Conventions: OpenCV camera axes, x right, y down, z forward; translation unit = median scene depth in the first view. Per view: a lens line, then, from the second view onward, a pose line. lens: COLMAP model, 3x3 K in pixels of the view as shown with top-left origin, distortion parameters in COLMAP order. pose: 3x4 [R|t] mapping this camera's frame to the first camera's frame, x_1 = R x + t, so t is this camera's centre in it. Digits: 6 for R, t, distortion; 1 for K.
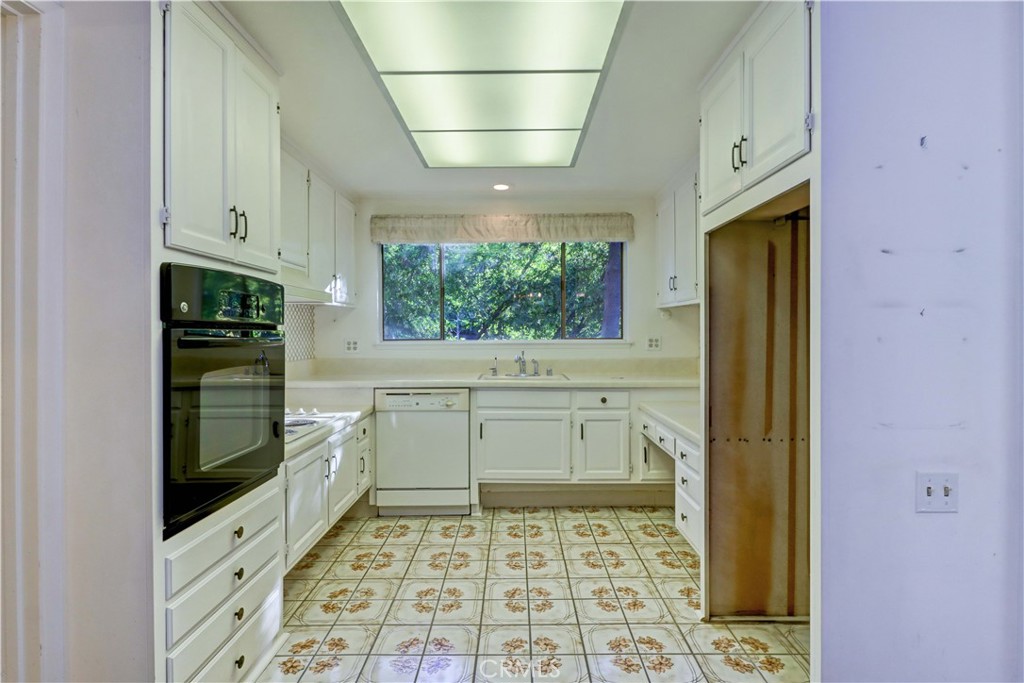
lens RADIAL K [[505.6, 0, 509.7], [0, 505.6, 316.9], [0, 0, 1]] dist [0.023209, -0.000210]
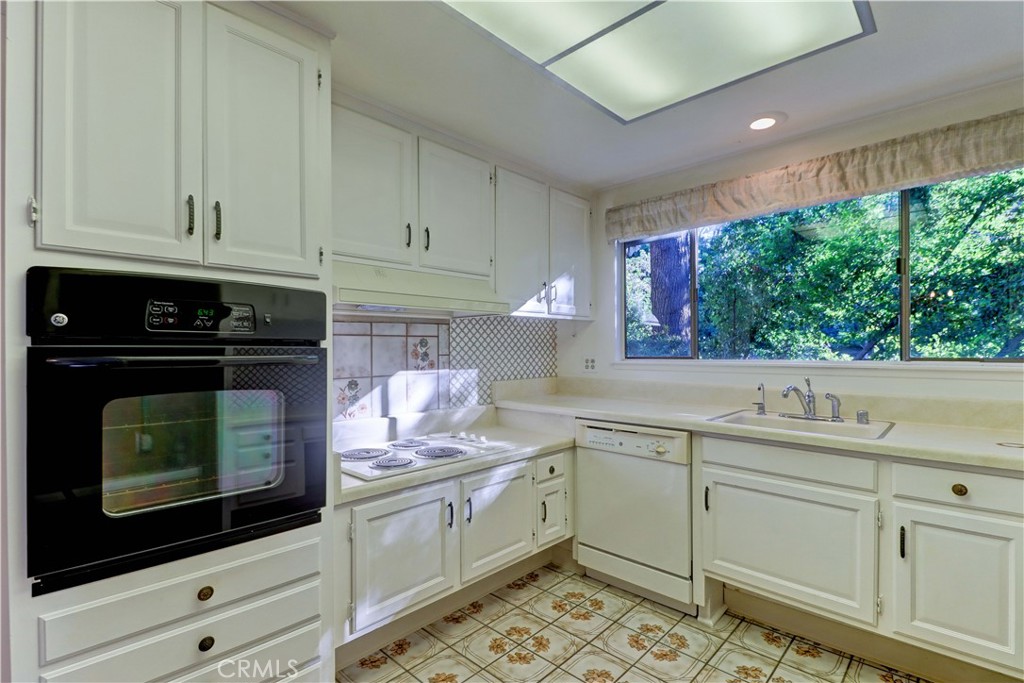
lens RADIAL K [[478.9, 0, 512.0], [0, 478.9, 341.5], [0, 0, 1]] dist [0.025665, -0.014141]
pose [[0.744372, -0.008730, -0.667708, 0.174735], [0.020496, 0.999742, 0.009778, 0.009371], [0.667450, -0.020964, 0.744359, 0.366764]]
